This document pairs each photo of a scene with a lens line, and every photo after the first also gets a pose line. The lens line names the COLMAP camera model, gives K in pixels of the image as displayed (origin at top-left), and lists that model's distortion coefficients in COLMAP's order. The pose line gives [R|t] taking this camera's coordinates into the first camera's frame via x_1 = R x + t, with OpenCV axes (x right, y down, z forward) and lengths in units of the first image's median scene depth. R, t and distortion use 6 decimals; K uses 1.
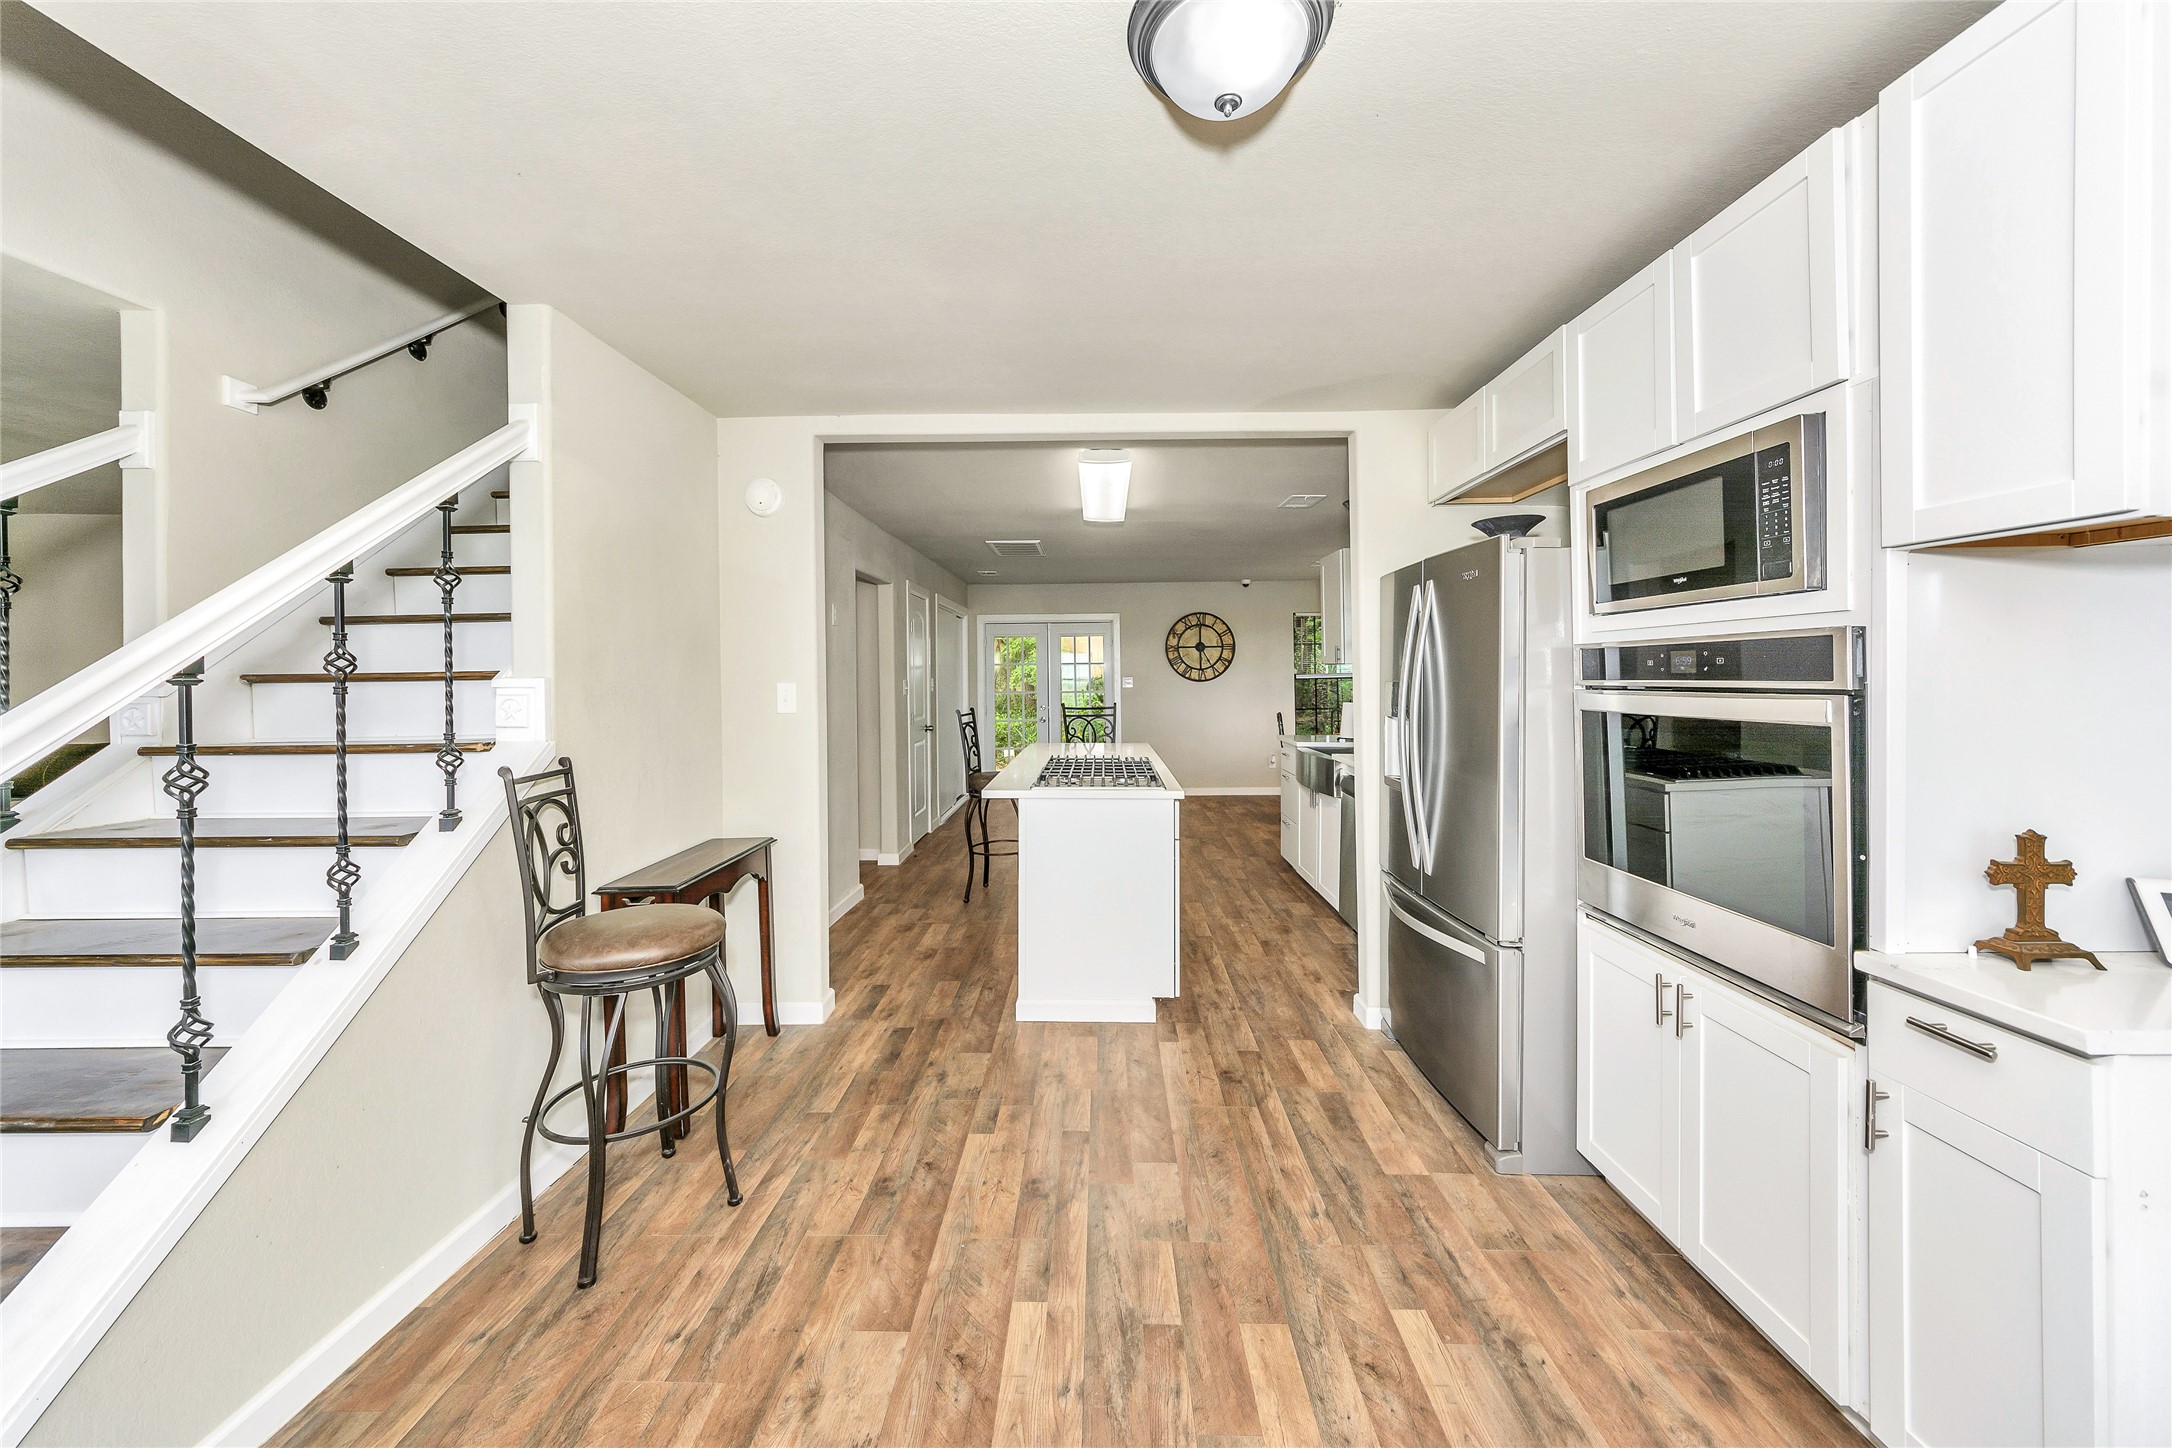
lens RADIAL K [[775.3, 0, 1080.1], [0, 775.3, 679.8], [0, 0, 1]] dist [-0.000060, 0.000160]
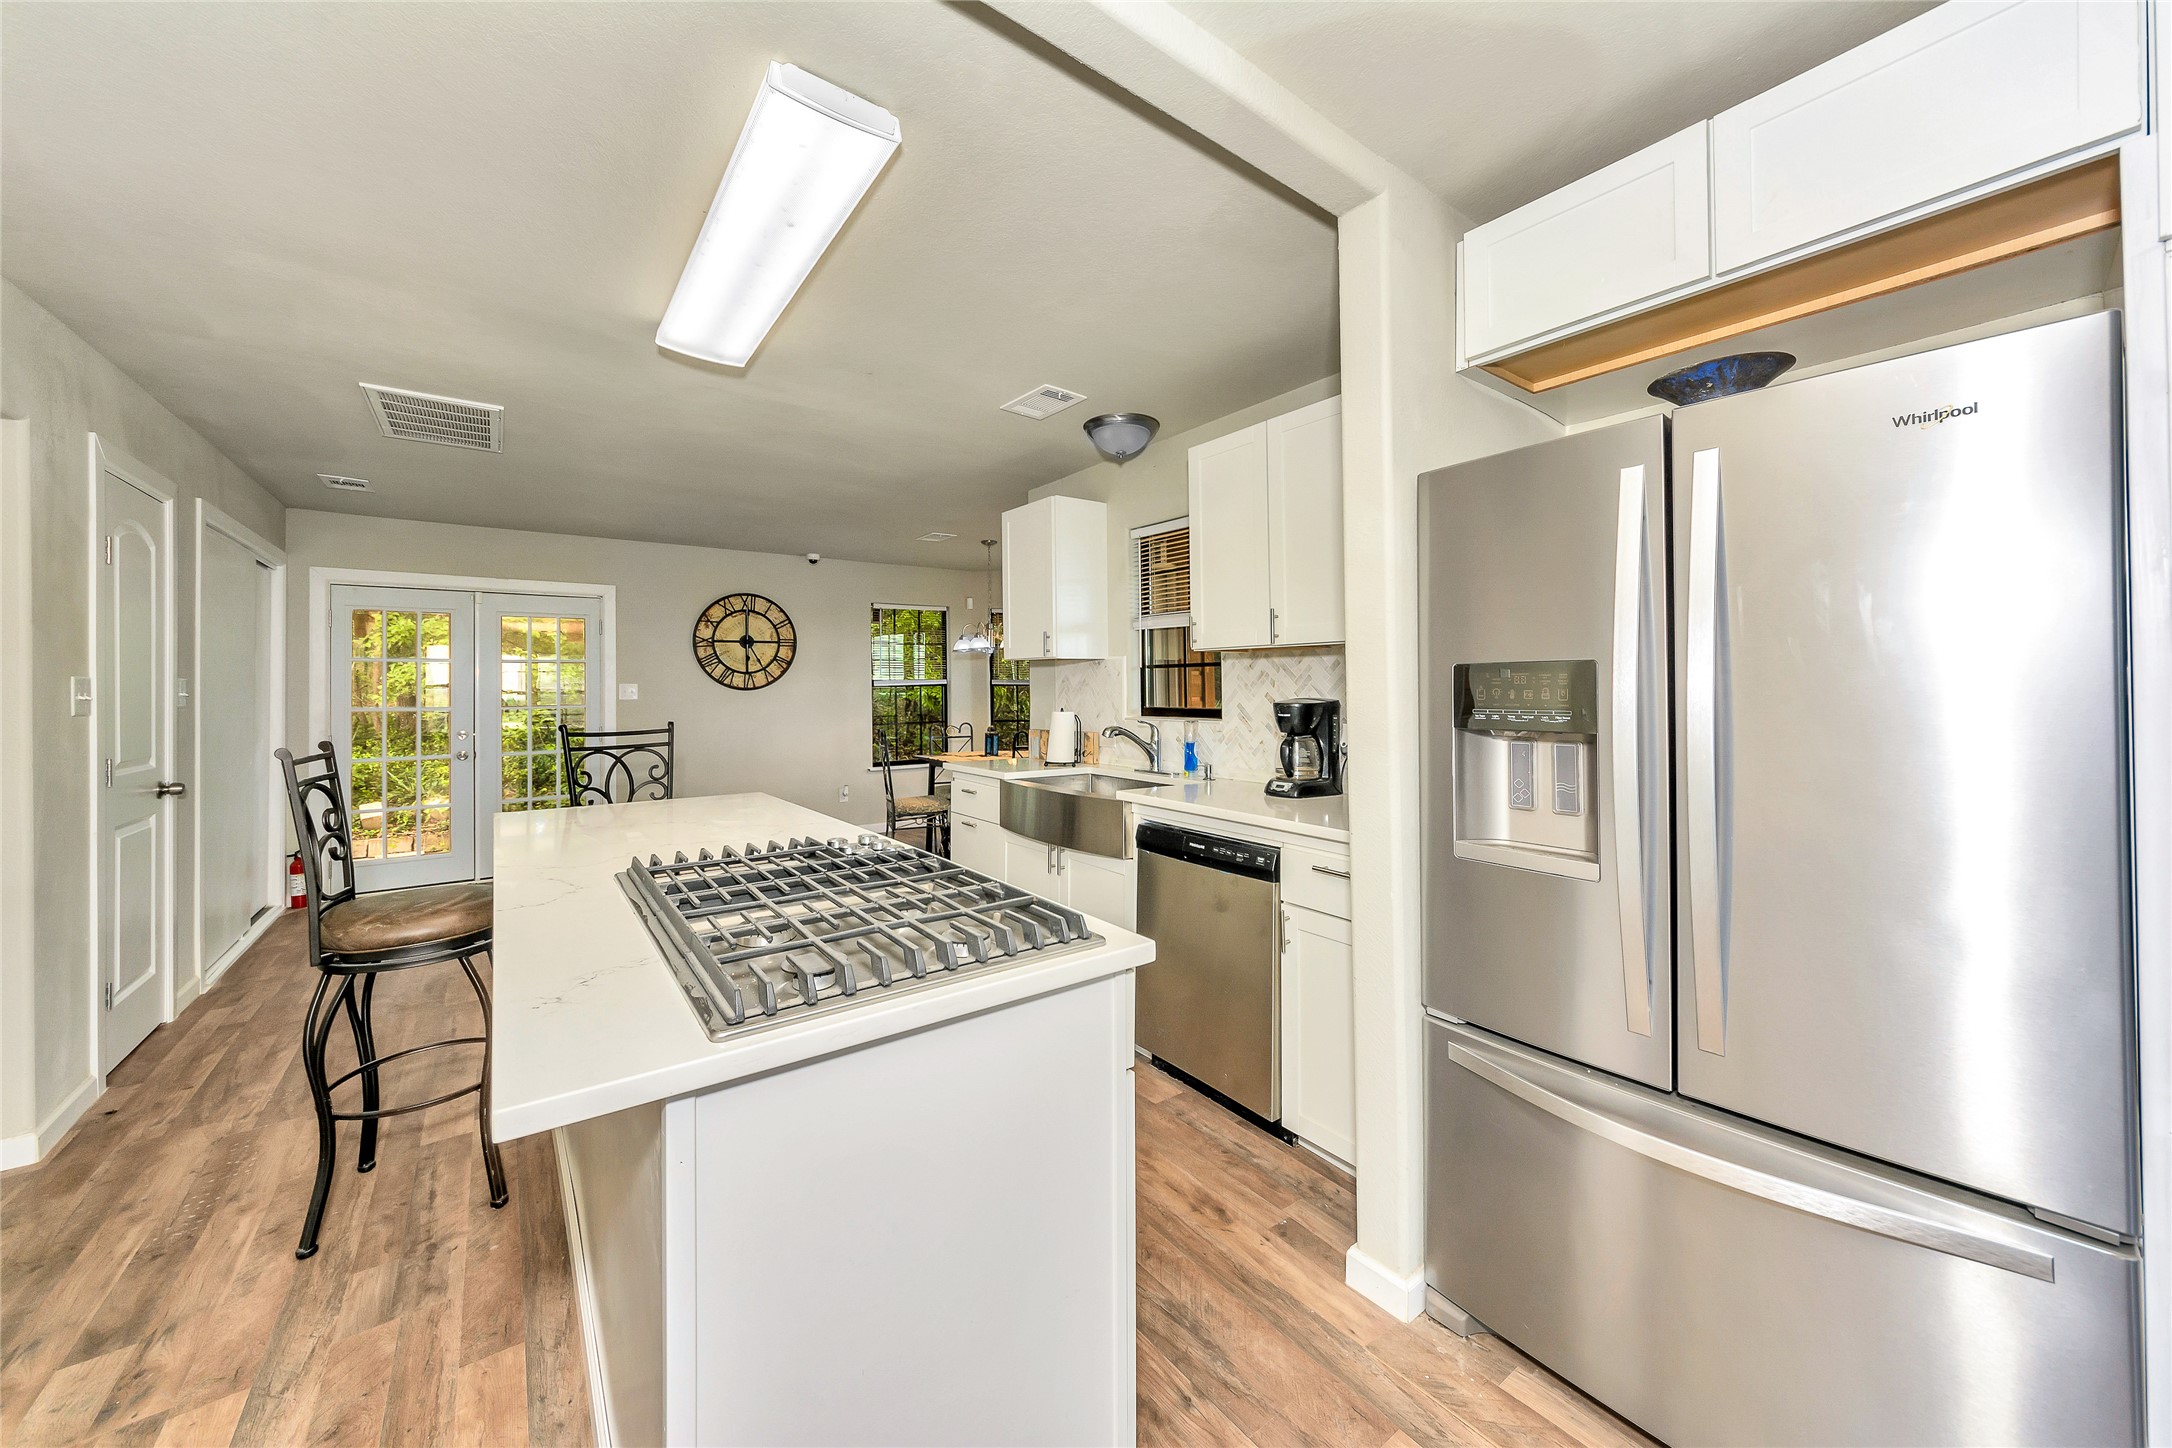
lens RADIAL K [[775.3, 0, 1080.1], [0, 775.3, 679.8], [0, 0, 1]] dist [-0.000060, 0.000160]
pose [[0.785726, 0.008206, 0.618520, -0.046093], [0.004156, 0.999819, -0.018544, 0.007398], [-0.618560, 0.017141, 0.785550, 0.249882]]
